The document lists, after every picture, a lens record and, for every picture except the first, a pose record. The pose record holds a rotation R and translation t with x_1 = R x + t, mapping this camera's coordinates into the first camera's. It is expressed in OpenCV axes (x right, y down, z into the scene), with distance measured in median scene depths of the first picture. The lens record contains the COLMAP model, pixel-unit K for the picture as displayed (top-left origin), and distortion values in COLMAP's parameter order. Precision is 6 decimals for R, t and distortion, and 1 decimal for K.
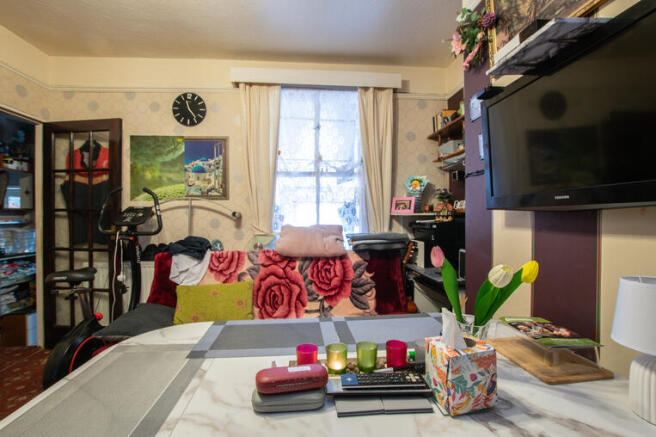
lens RADIAL K [[288.6, 0, 333.4], [0, 288.6, 216.5], [0, 0, 1]] dist [-0.026791, 0.000087]
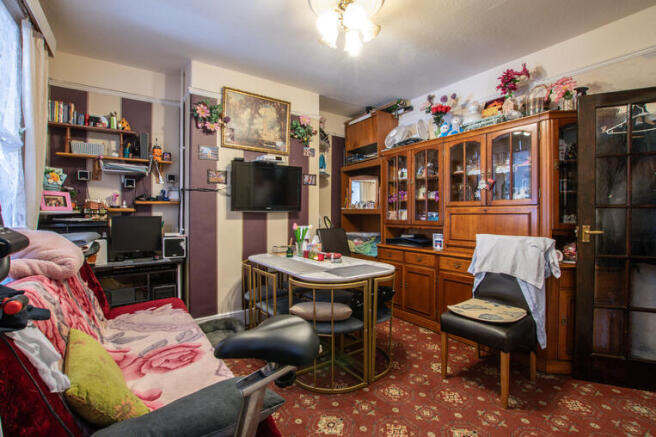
lens RADIAL K [[288.6, 0, 333.4], [0, 288.6, 216.5], [0, 0, 1]] dist [-0.026791, 0.000087]
pose [[-0.495483, -0.006476, 0.868594, -0.939608], [0.003010, 0.999953, 0.009172, -0.000117], [-0.868612, 0.007159, -0.495440, 0.769029]]
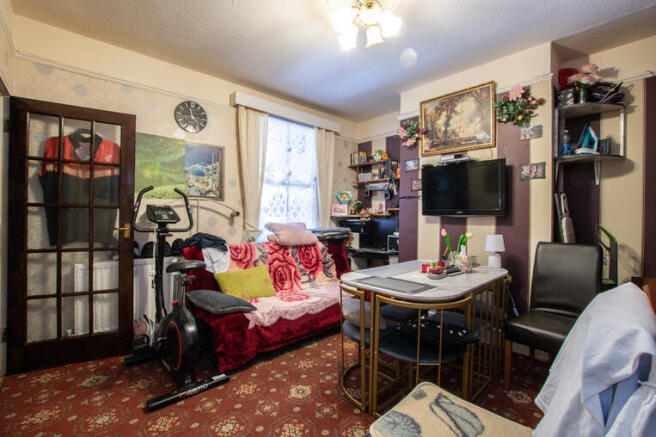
lens RADIAL K [[288.6, 0, 333.4], [0, 288.6, 216.5], [0, 0, 1]] dist [-0.026791, 0.000087]
pose [[0.788362, 0.012944, 0.615076, -0.795226], [-0.014700, 0.999890, -0.002202, 0.000455], [-0.615036, -0.007306, 0.788465, -0.209171]]
